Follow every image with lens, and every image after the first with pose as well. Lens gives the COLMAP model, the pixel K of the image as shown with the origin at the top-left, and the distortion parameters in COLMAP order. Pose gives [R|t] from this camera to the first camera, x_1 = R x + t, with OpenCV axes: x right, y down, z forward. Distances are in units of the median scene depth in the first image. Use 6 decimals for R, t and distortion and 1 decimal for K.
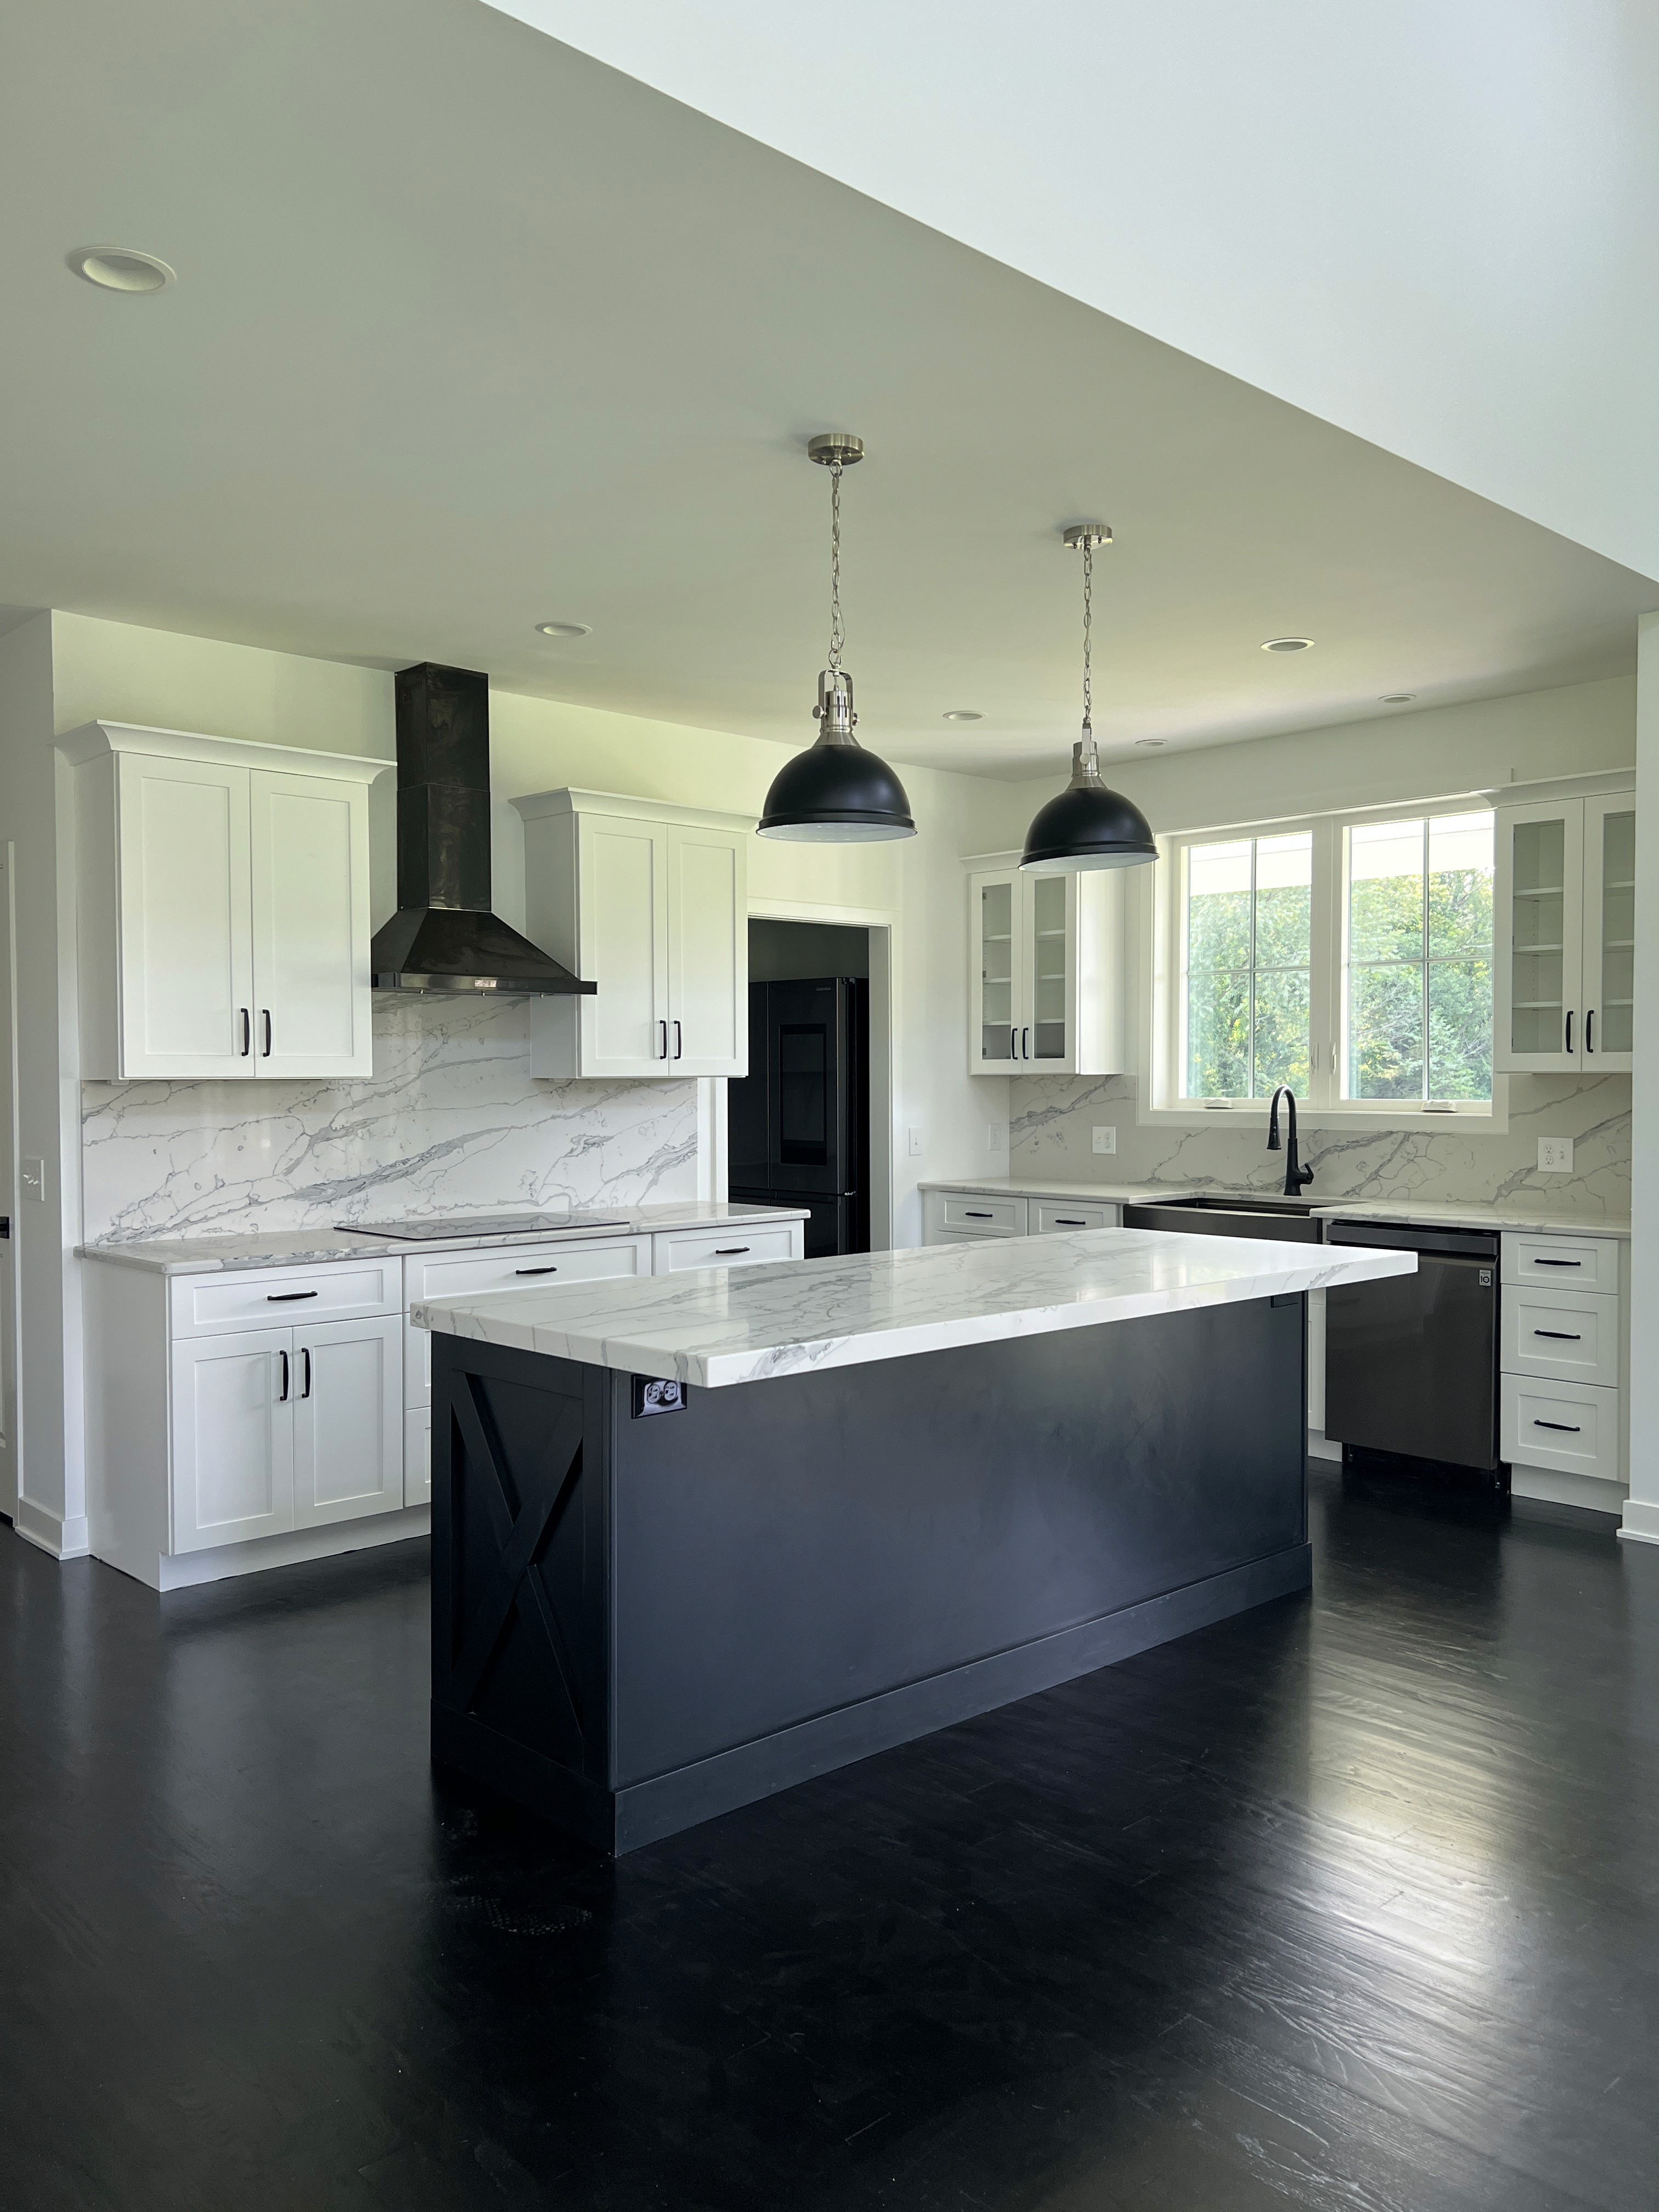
lens RADIAL K [[1659.6, 0, 833.0], [0, 1659.6, 1103.6], [0, 0, 1]] dist [0.076079, -0.007501]
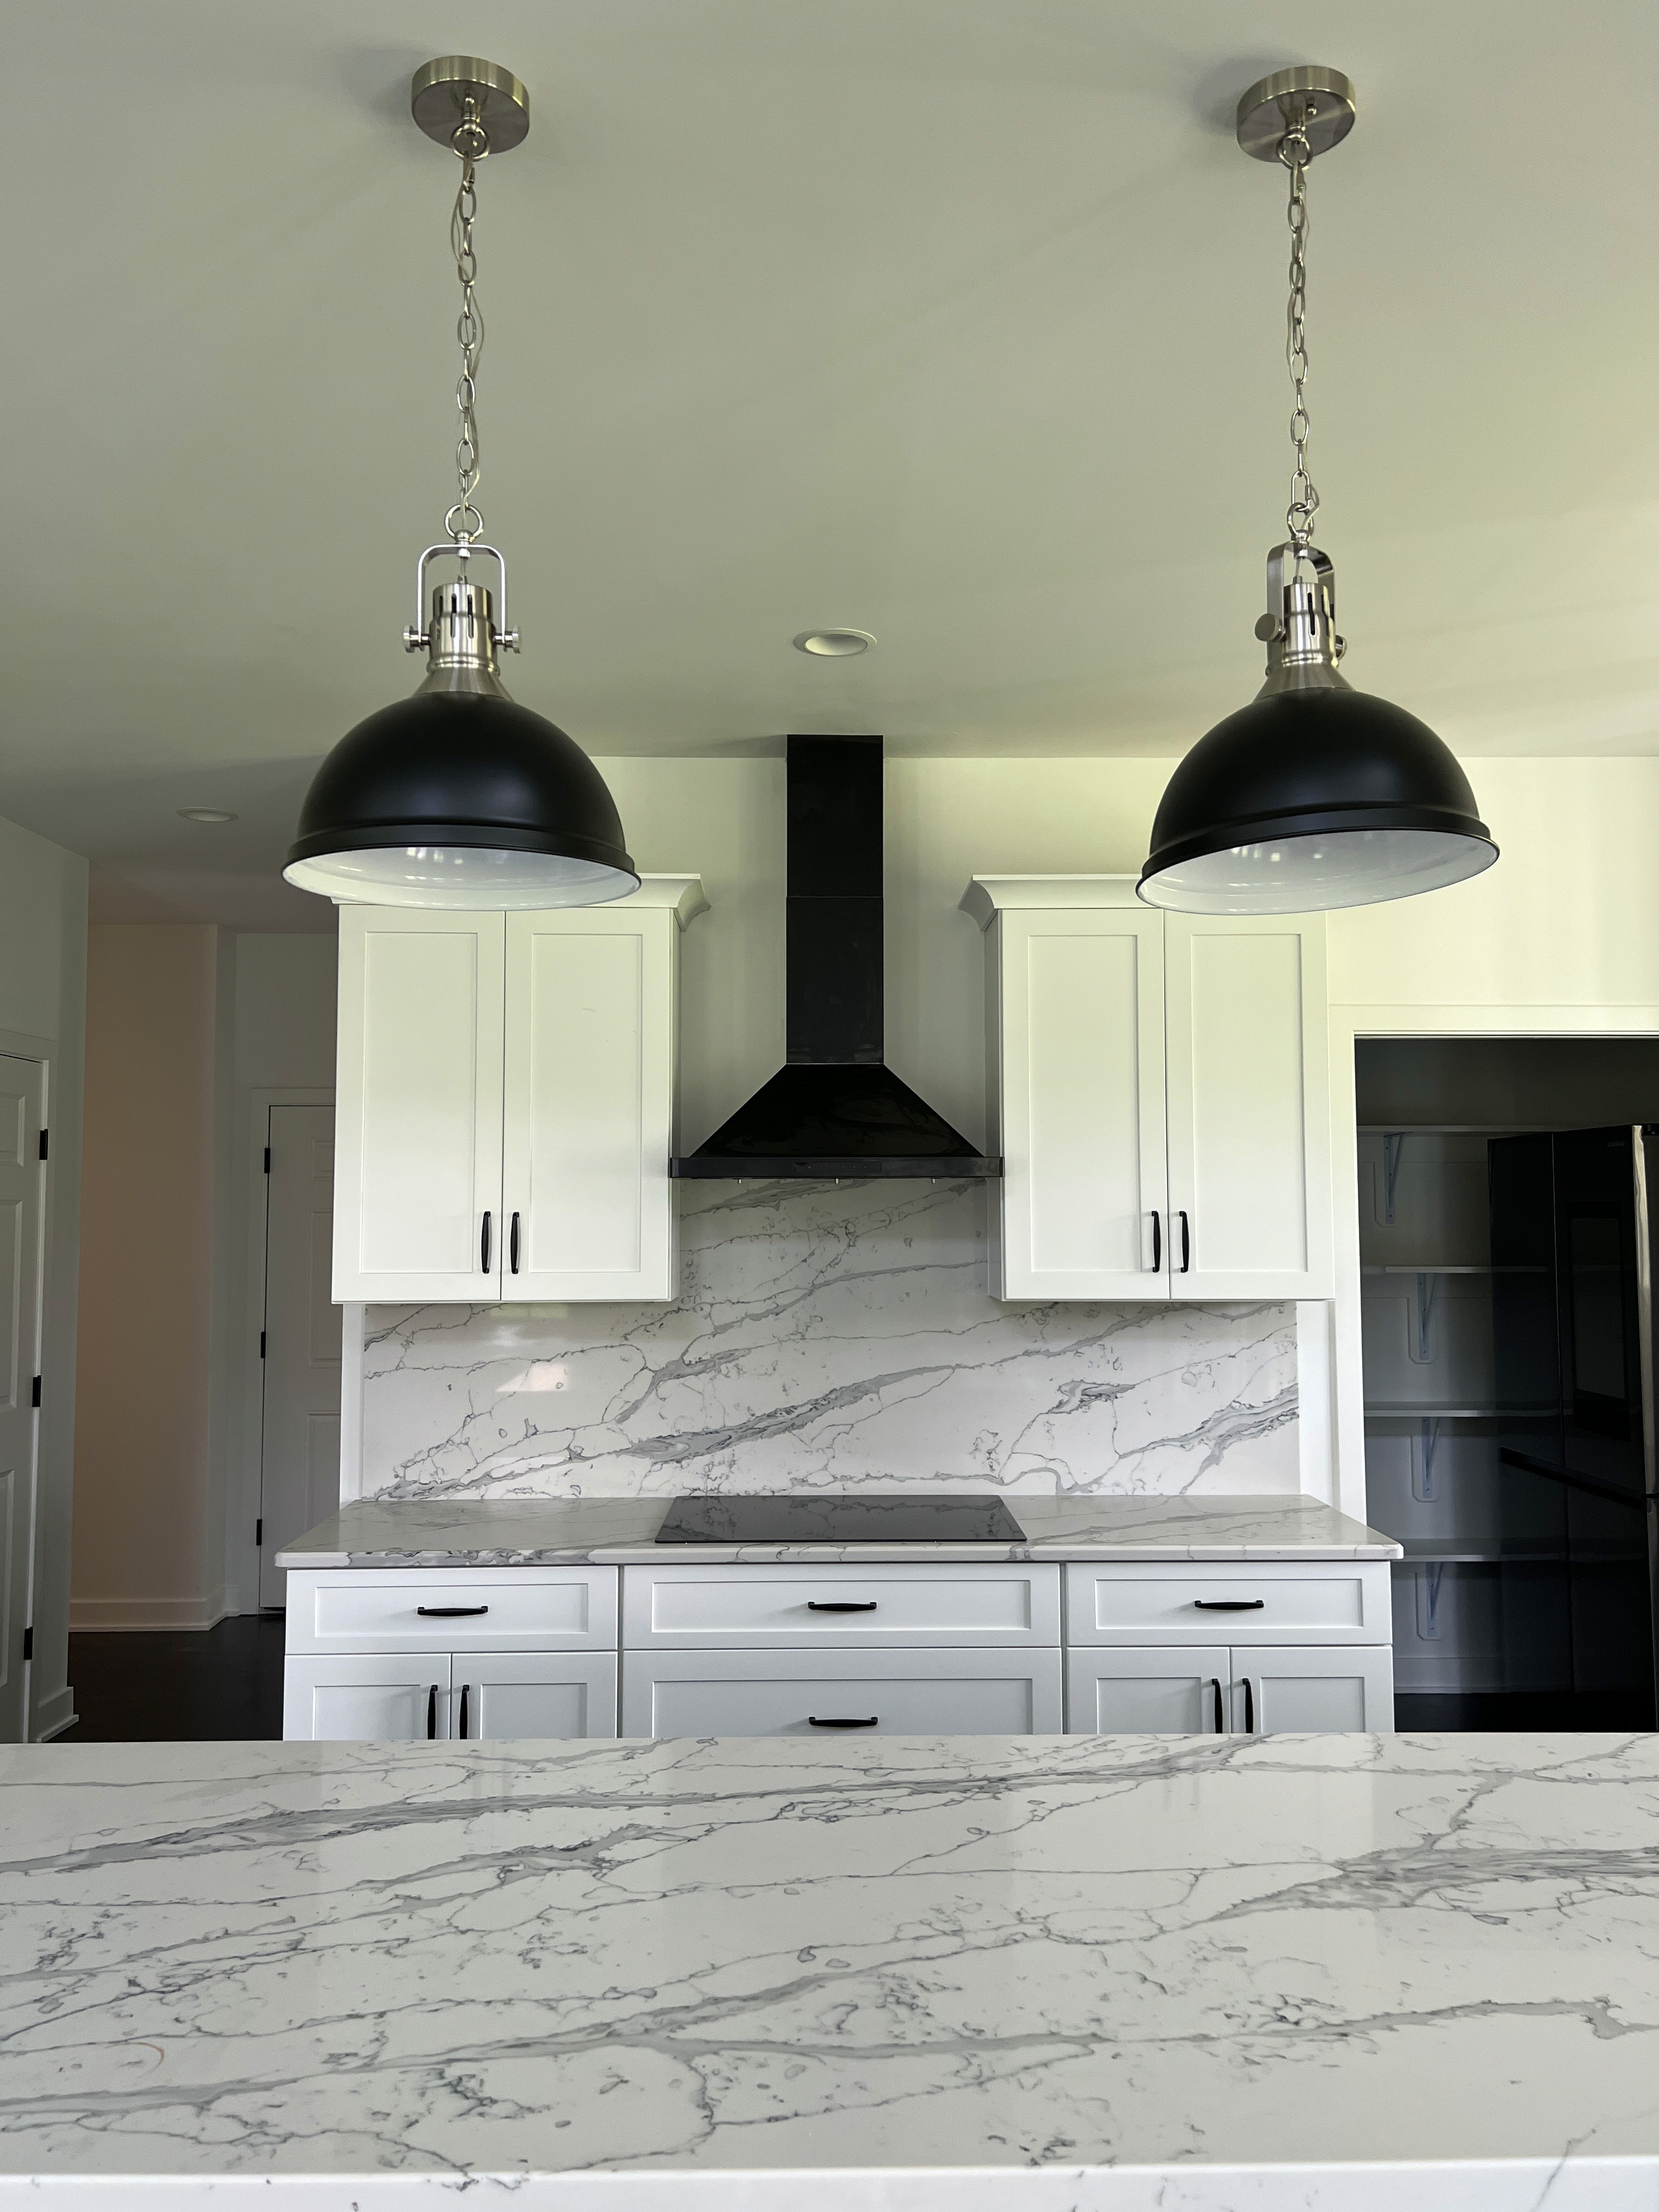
lens RADIAL K [[1659.6, 0, 827.3], [0, 1659.6, 1107.0], [0, 0, 1]] dist [0.076079, -0.007501]
pose [[0.730649, -0.045581, -0.681230, 0.260783], [-0.010664, 0.996886, -0.078138, -0.041414], [0.682670, 0.064356, 0.727887, 0.481941]]
